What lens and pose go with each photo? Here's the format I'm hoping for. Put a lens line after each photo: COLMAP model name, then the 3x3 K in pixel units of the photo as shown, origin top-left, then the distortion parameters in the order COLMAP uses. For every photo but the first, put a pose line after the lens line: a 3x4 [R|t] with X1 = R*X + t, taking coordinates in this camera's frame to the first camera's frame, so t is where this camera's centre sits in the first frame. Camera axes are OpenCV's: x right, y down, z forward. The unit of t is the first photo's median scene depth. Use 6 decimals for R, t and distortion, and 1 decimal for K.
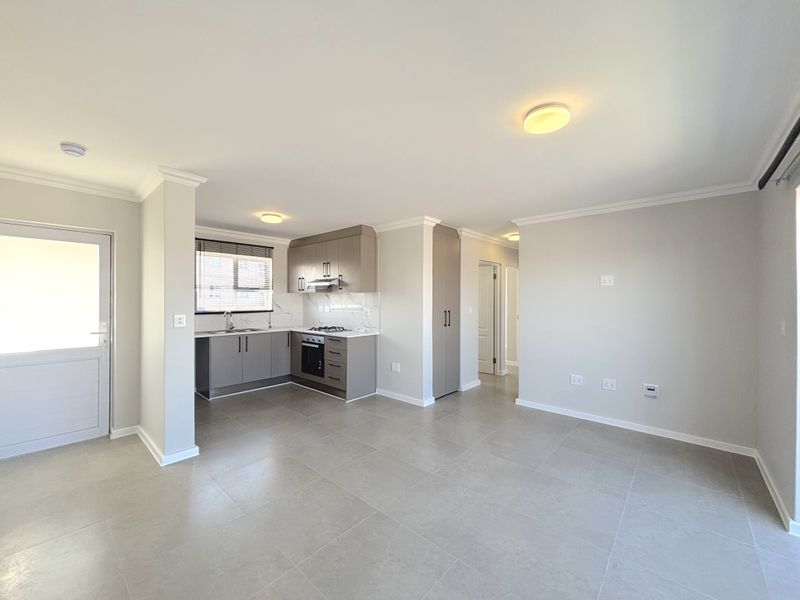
lens RADIAL K [[320.8, 0, 399.5], [0, 320.8, 299.1], [0, 0, 1]] dist [0.009562, -0.005432]
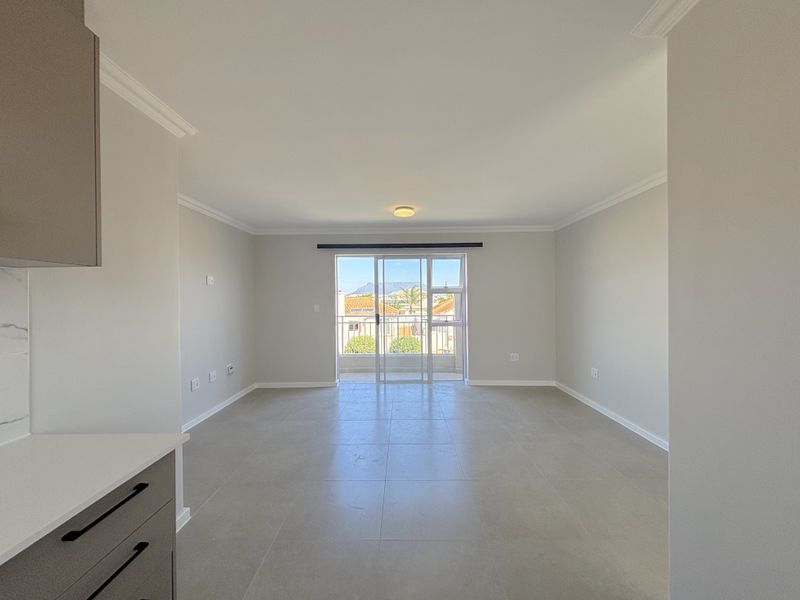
lens RADIAL K [[320.8, 0, 399.5], [0, 320.8, 299.1], [0, 0, 1]] dist [0.009562, -0.005432]
pose [[-0.658548, -0.001249, 0.752537, -0.431543], [0.006389, 0.999953, 0.007251, 0.001355], [-0.752511, 0.009583, -0.658510, 0.931469]]
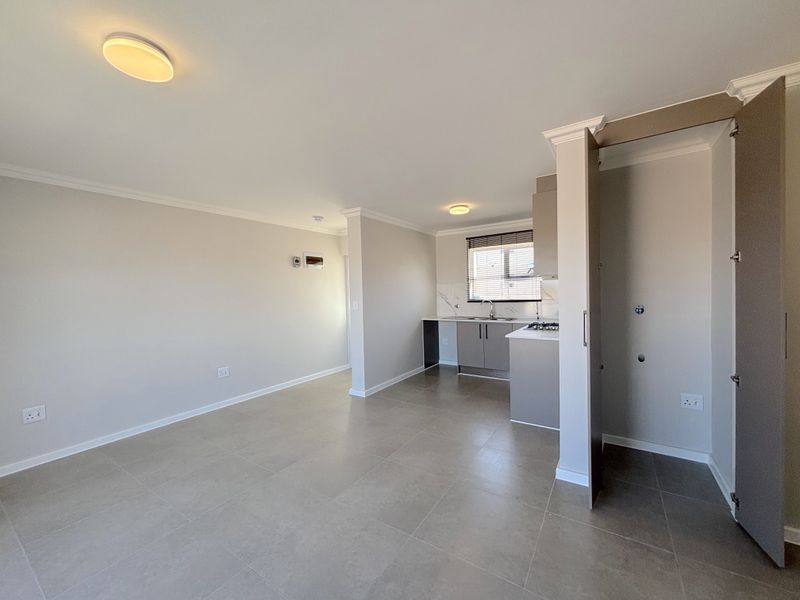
lens RADIAL K [[320.8, 0, 399.5], [0, 320.8, 299.1], [0, 0, 1]] dist [0.009562, -0.005432]
pose [[0.144339, 0.016200, -0.989396, 0.500835], [0.026503, 0.999444, 0.020231, 0.005331], [0.989173, -0.029142, 0.143830, 0.567294]]
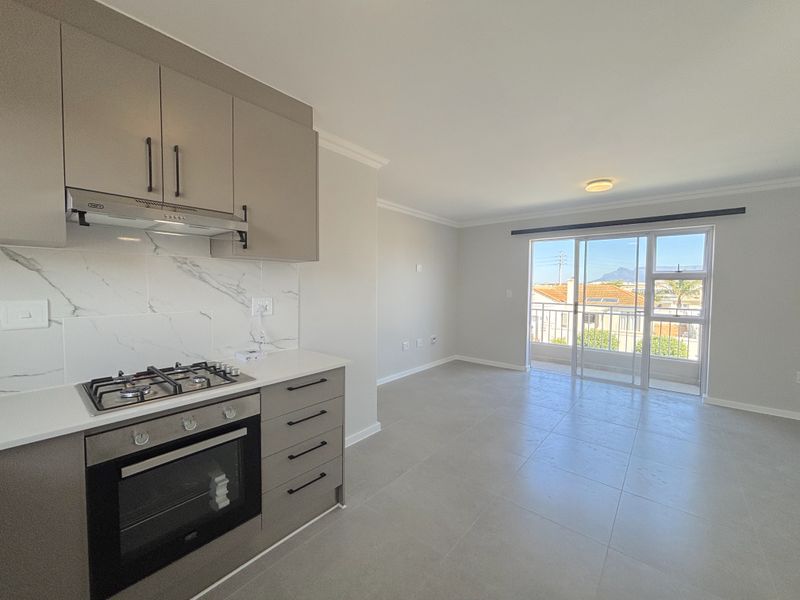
lens RADIAL K [[320.8, 0, 399.5], [0, 320.8, 299.1], [0, 0, 1]] dist [0.009562, -0.005432]
pose [[-0.024550, -0.050316, 0.998432, -0.542784], [-0.009028, 0.998703, 0.050107, 0.005842], [-0.999658, -0.007784, -0.024973, 0.843913]]
